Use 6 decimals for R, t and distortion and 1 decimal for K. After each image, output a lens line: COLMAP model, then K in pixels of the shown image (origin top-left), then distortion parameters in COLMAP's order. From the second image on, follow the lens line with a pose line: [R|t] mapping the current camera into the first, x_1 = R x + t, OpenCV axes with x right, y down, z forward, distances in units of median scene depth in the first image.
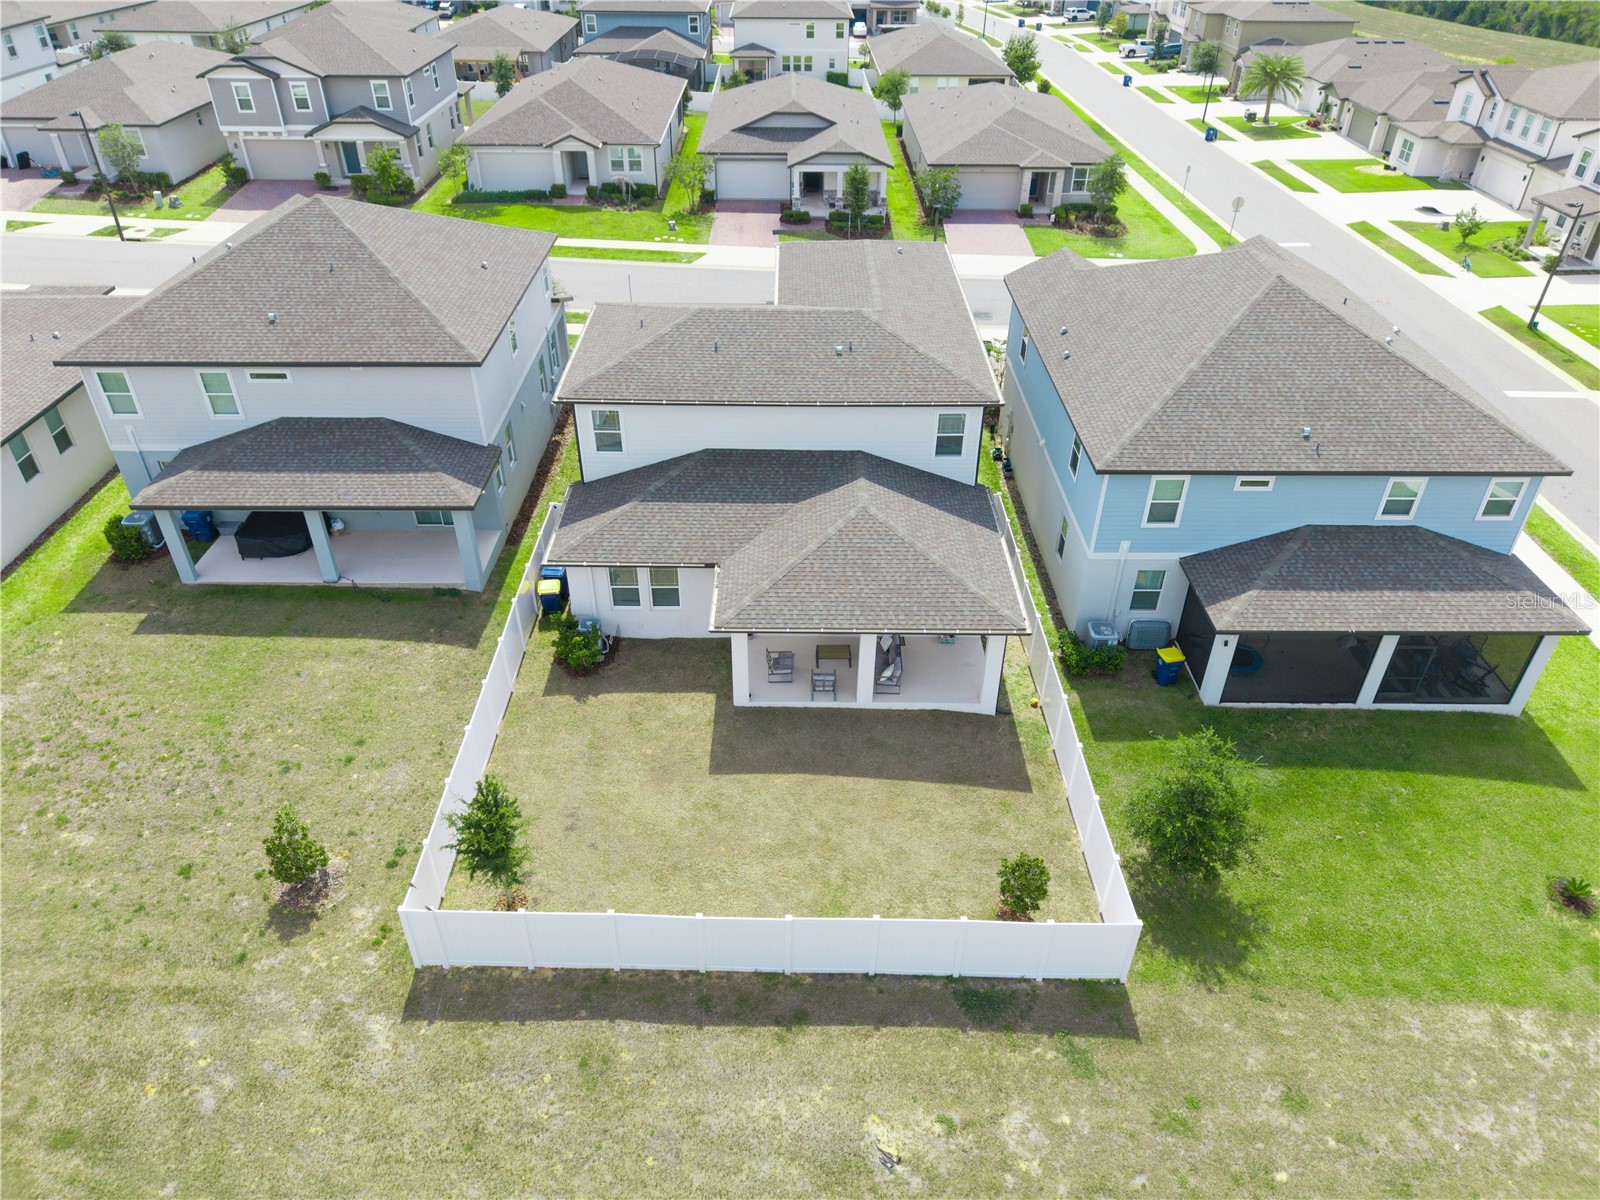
lens RADIAL K [[1069.6, 0, 798.2], [0, 1069.6, 602.0], [0, 0, 1]] dist [0.009416, -0.004721]
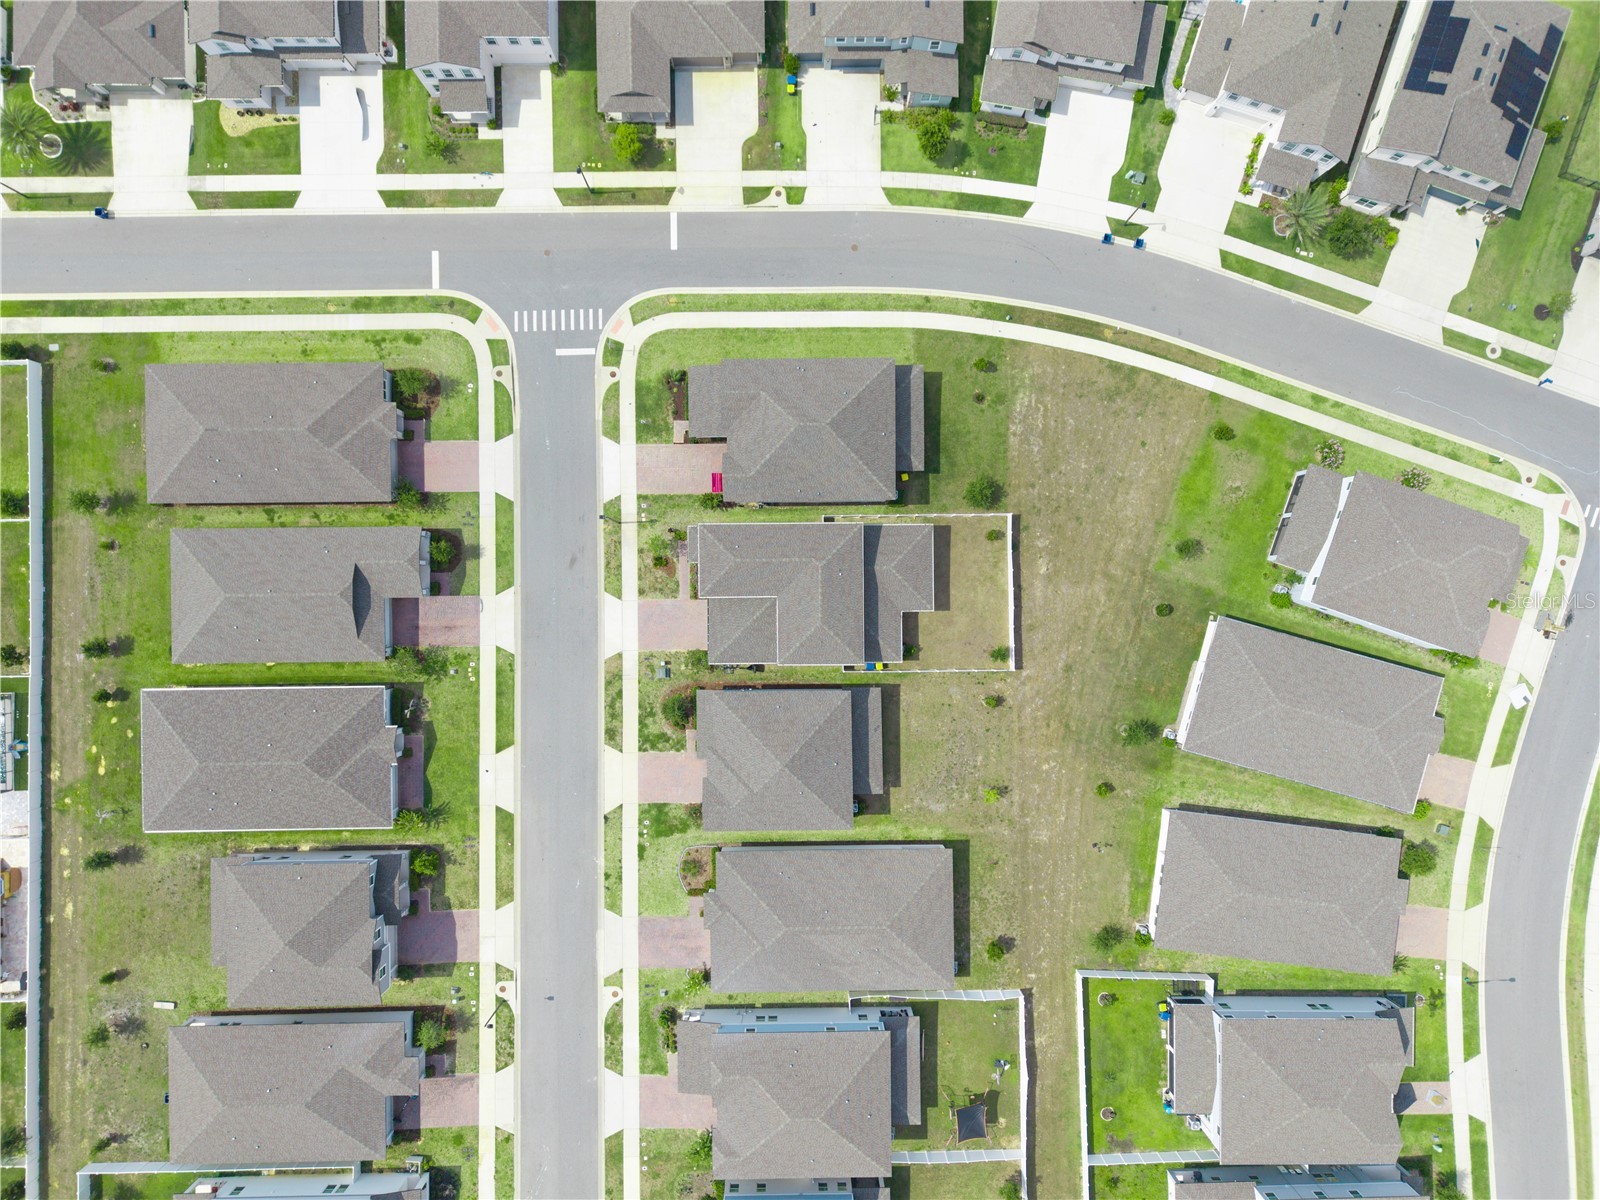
lens RADIAL K [[1118.8, 0, 800.0], [0, 1118.8, 600.0], [0, 0, 1]] dist [0.091328, -0.129684]
pose [[-0.006567, -0.999939, -0.008927, -0.006175], [0.569334, -0.011077, 0.822032, -3.122520], [-0.822080, 0.000315, 0.569372, -0.755123]]
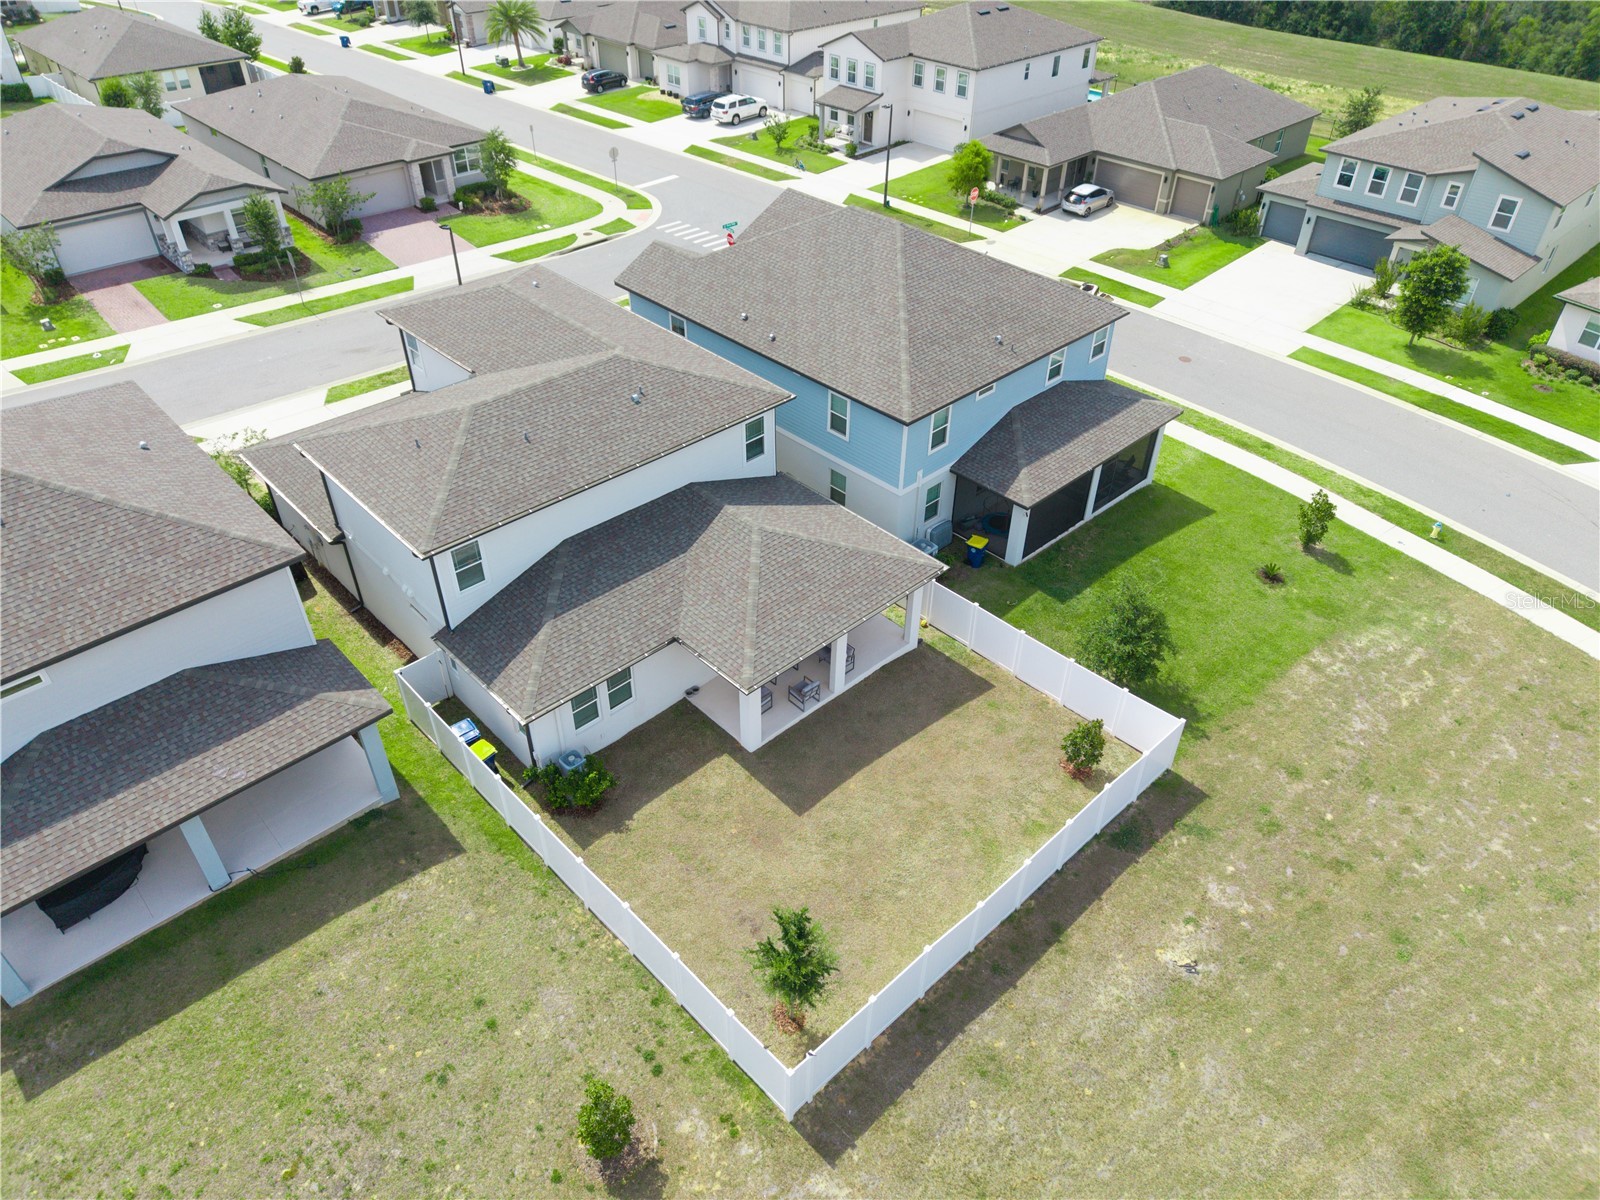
lens RADIAL K [[1069.6, 0, 798.2], [0, 1069.6, 602.0], [0, 0, 1]] dist [0.009416, -0.004721]
pose [[0.725459, -0.428677, 0.538465, -0.511463], [0.396847, 0.899736, 0.181627, -0.200262], [-0.562336, 0.081926, 0.822841, 0.109651]]
